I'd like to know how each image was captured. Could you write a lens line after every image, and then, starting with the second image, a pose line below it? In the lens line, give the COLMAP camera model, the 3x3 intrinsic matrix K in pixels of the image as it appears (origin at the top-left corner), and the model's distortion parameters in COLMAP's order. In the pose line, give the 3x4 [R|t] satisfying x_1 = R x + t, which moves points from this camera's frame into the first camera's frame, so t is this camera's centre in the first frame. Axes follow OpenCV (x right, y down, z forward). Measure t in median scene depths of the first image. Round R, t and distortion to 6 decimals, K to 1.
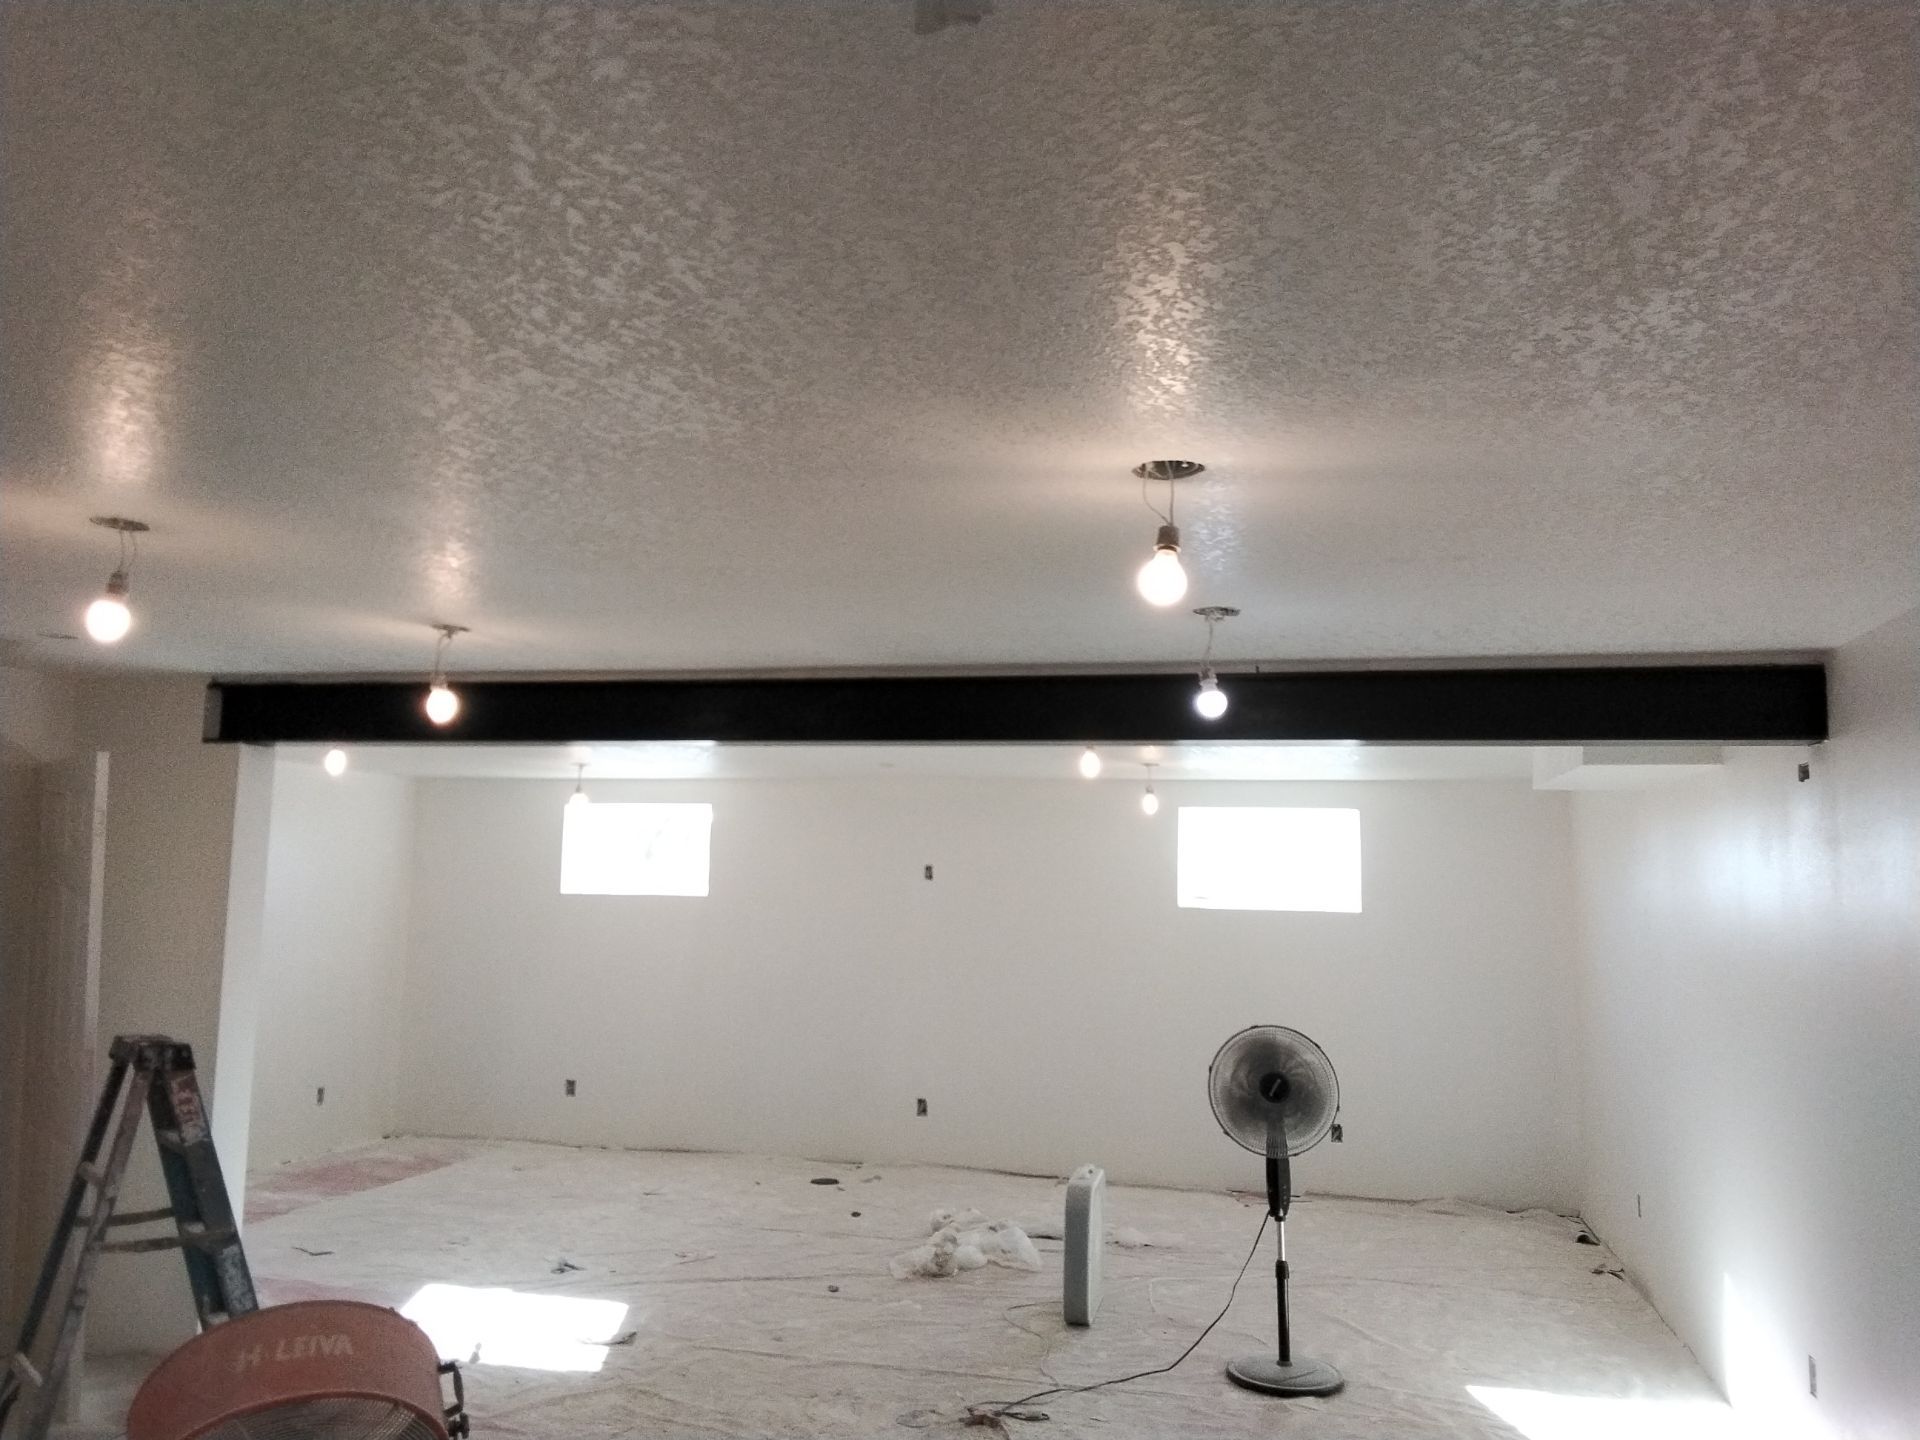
lens RADIAL K [[1463.1, 0, 962.7], [0, 1463.1, 717.6], [0, 0, 1]] dist [0.113615, -0.162580]
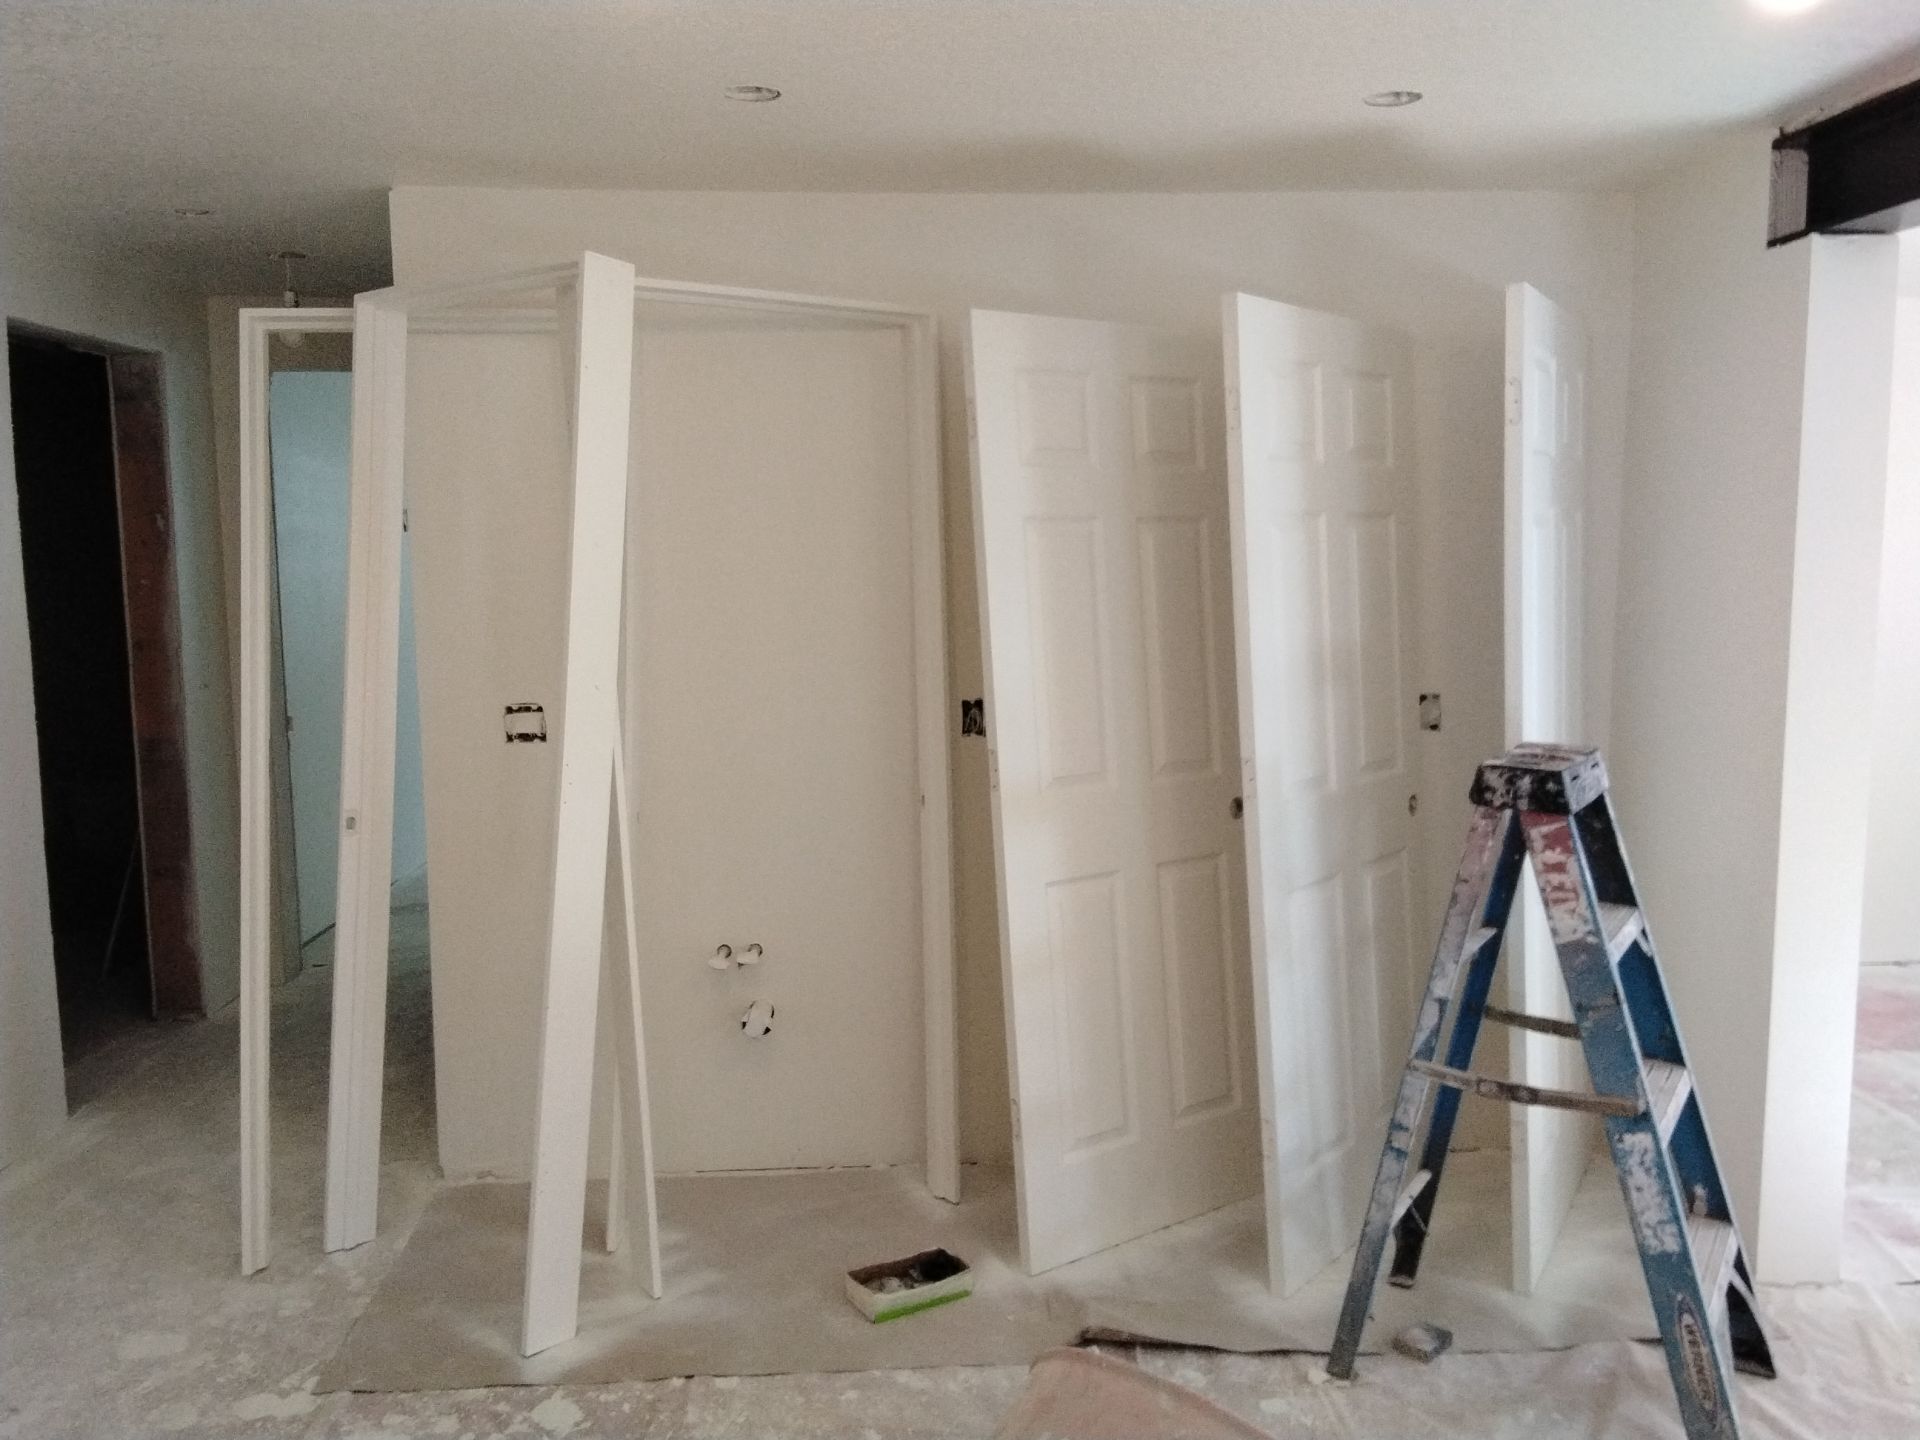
lens RADIAL K [[1473.8, 0, 961.9], [0, 1473.8, 720.2], [0, 0, 1]] dist [0.118752, -0.164087]
pose [[0.296687, 0.093224, -0.950414, -0.046096], [0.120602, 0.983598, 0.134127, 0.094028], [0.947329, -0.154415, 0.280578, 0.614072]]
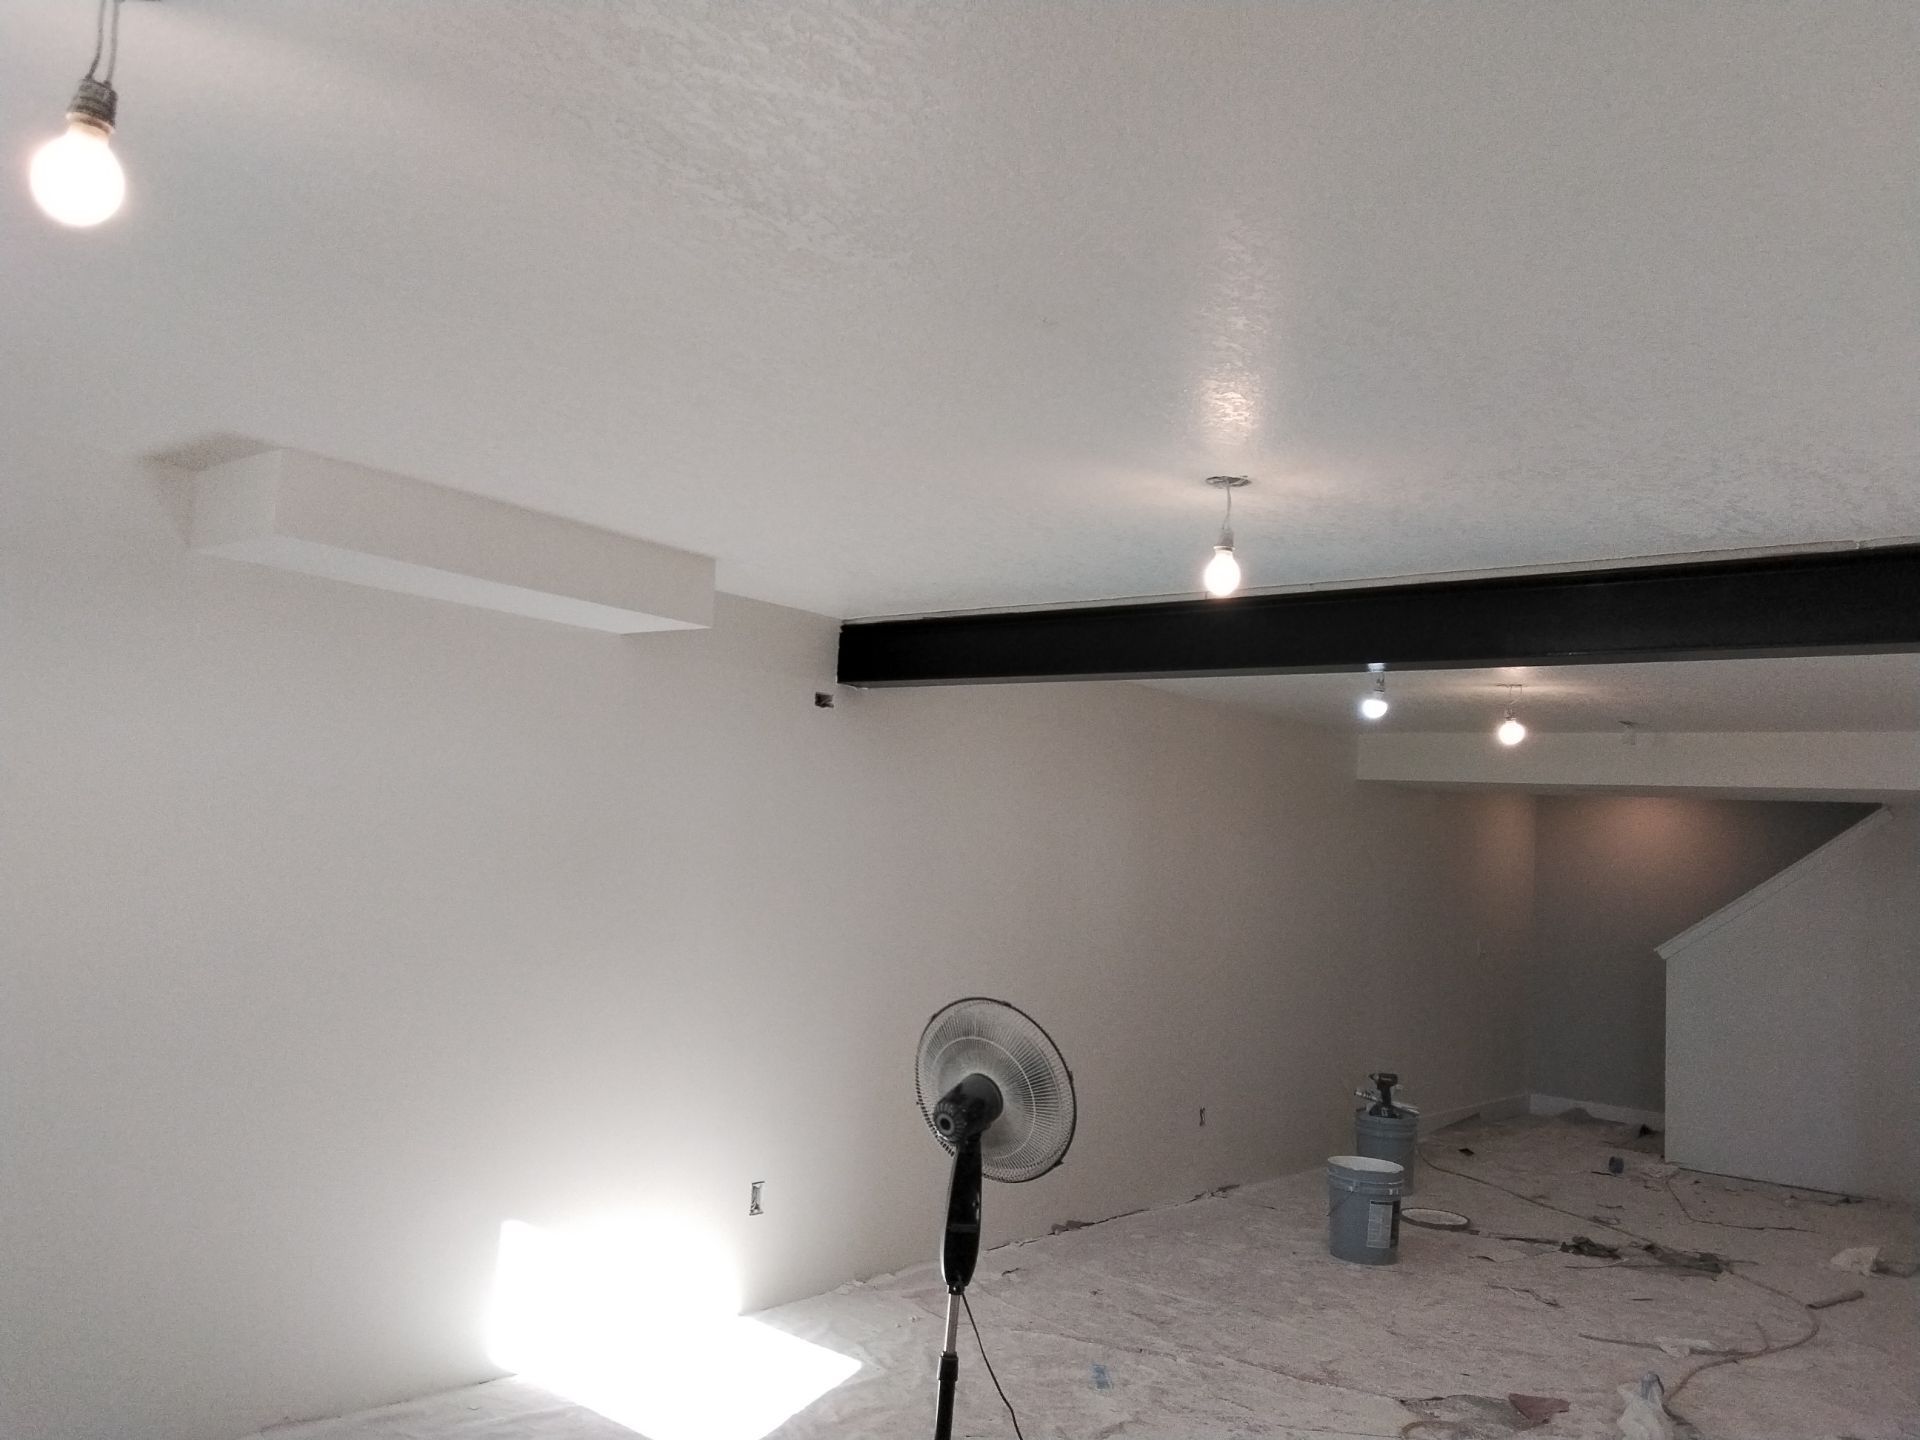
lens RADIAL K [[1473.5, 0, 966.0], [0, 1473.5, 711.2], [0, 0, 1]] dist [0.095617, -0.131250]
pose [[-0.889925, -0.037691, 0.454546, -0.095775], [-0.138120, 0.972056, -0.189813, 0.251363], [-0.434691, -0.231702, -0.870263, 1.923247]]
